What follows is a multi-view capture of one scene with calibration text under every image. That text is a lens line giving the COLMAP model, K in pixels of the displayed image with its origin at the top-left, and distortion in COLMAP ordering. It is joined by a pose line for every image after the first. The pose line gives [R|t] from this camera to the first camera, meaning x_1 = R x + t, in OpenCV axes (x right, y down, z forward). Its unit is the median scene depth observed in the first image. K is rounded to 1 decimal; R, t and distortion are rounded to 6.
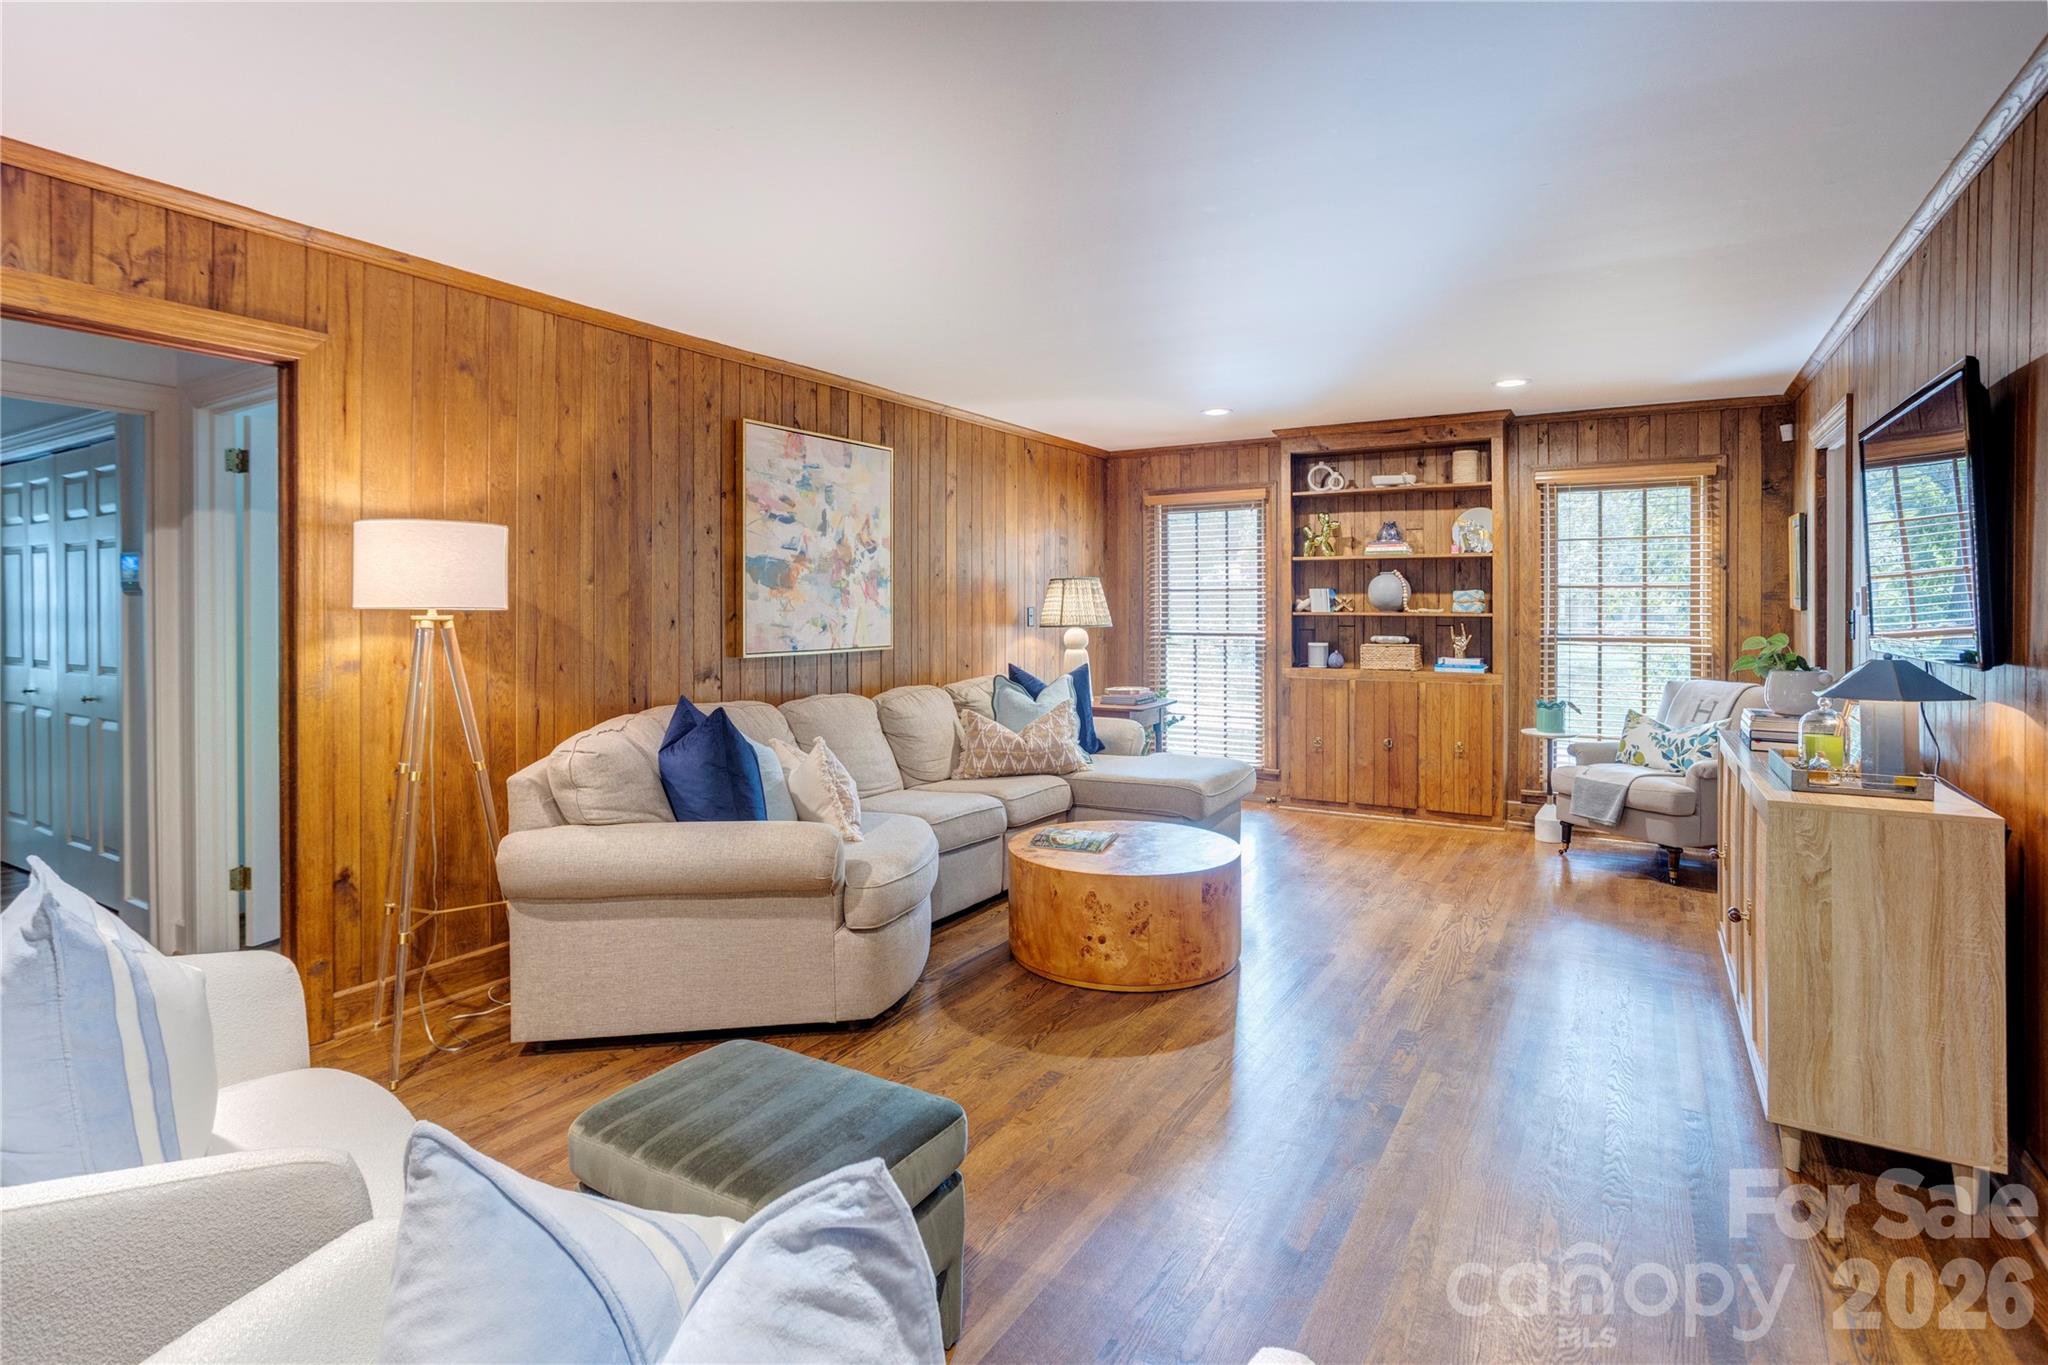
lens RADIAL K [[1009.6, 0, 1027.3], [0, 1009.6, 617.2], [0, 0, 1]] dist [-0.055610, 0.031412]
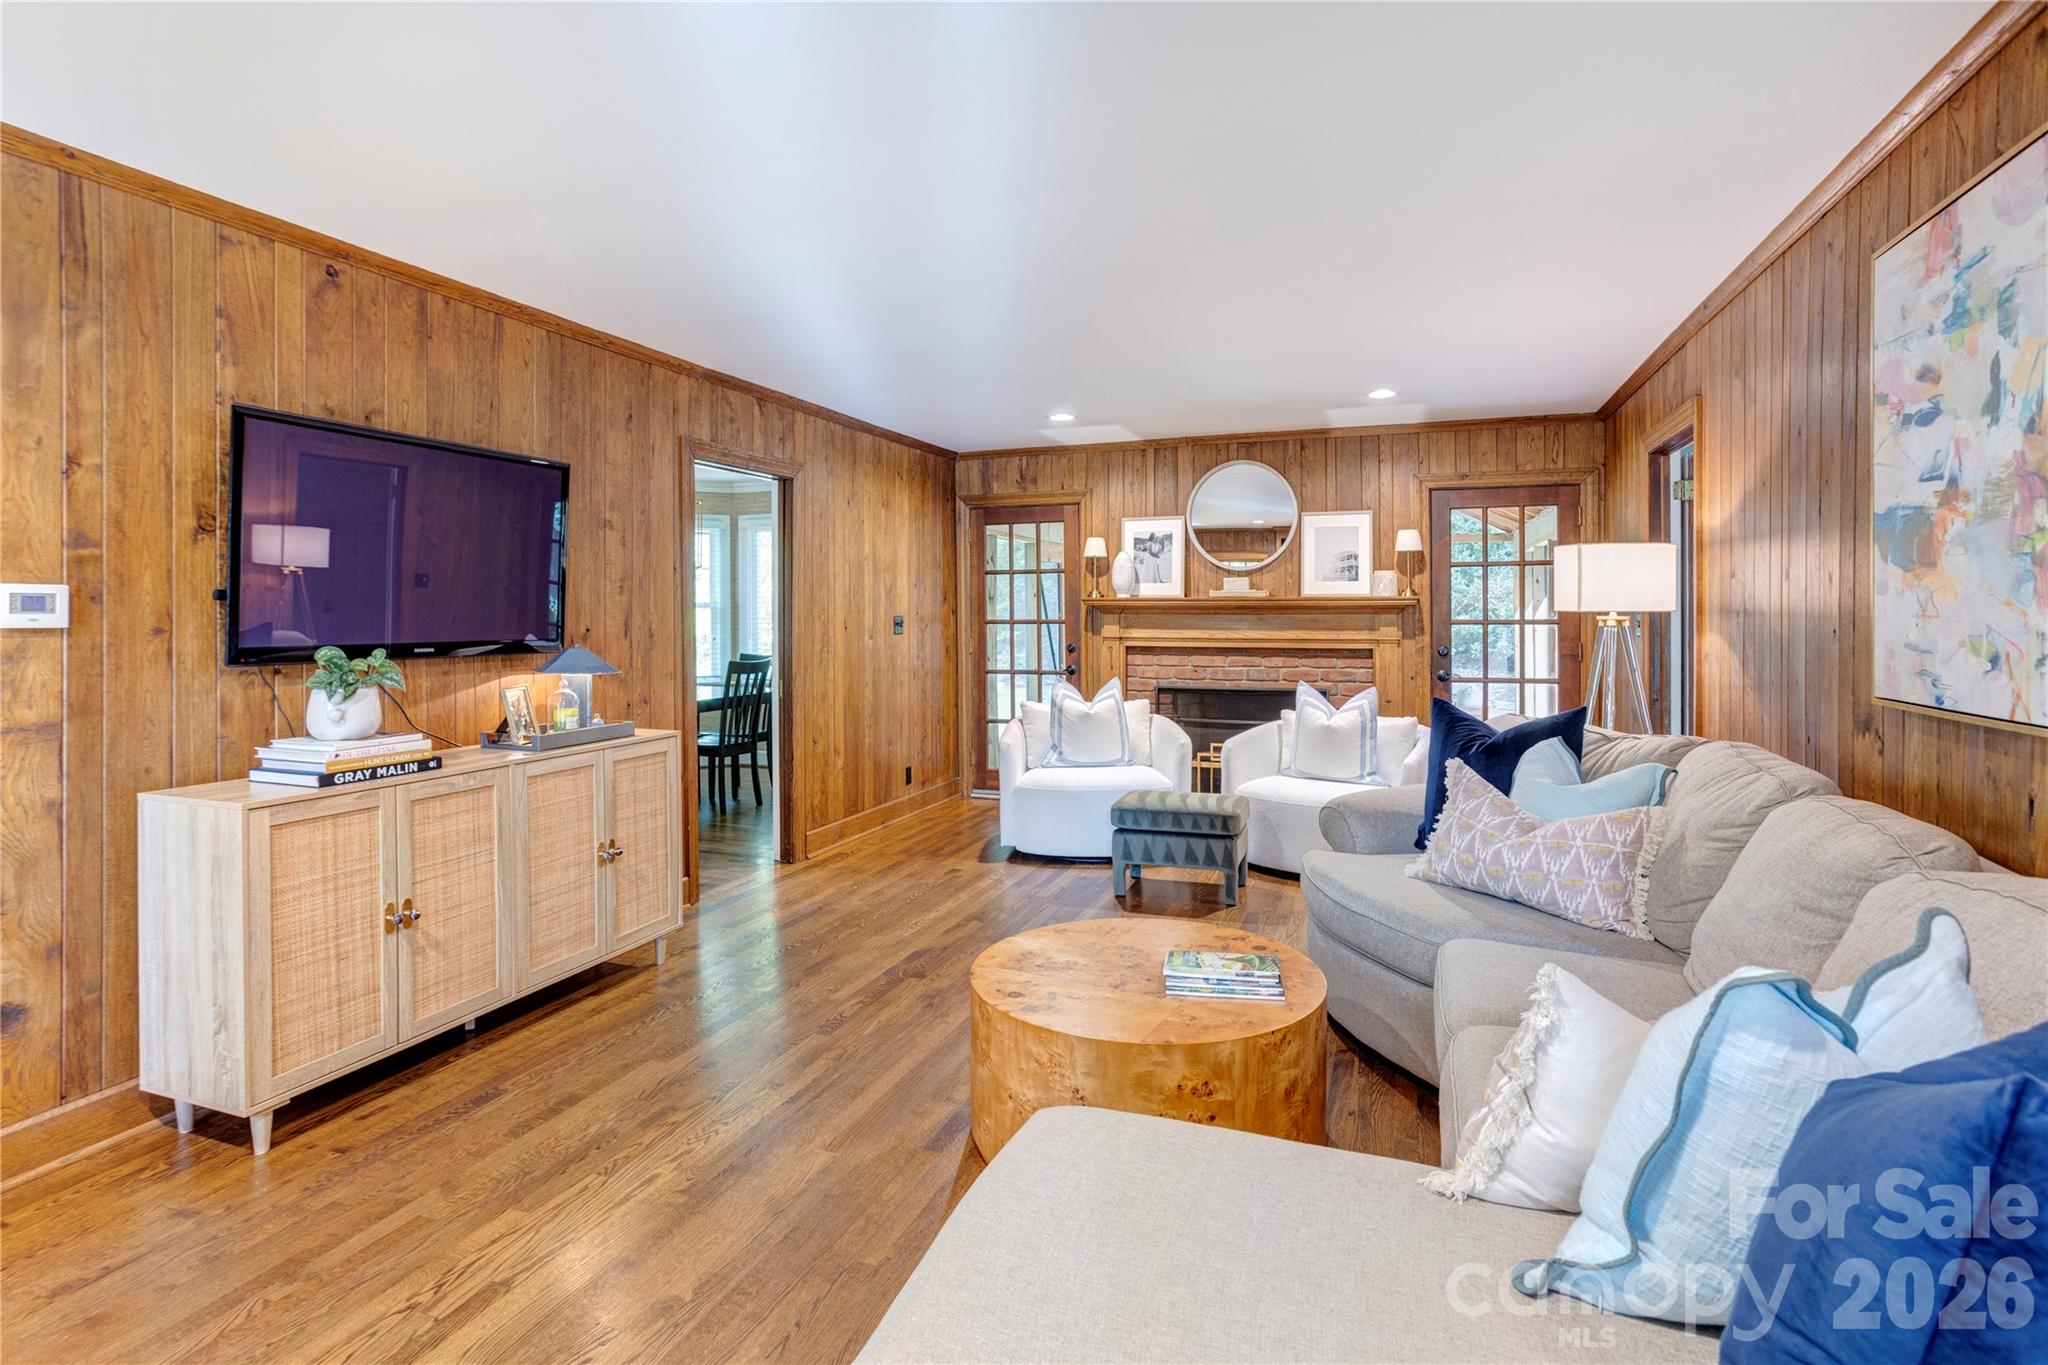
lens RADIAL K [[1009.6, 0, 1027.3], [0, 1009.6, 617.2], [0, 0, 1]] dist [-0.055610, 0.031412]
pose [[-0.983116, 0.004755, -0.182919, 0.246767], [0.002125, 0.999892, 0.014570, -0.013474], [0.182969, 0.013935, -0.983020, 1.380825]]
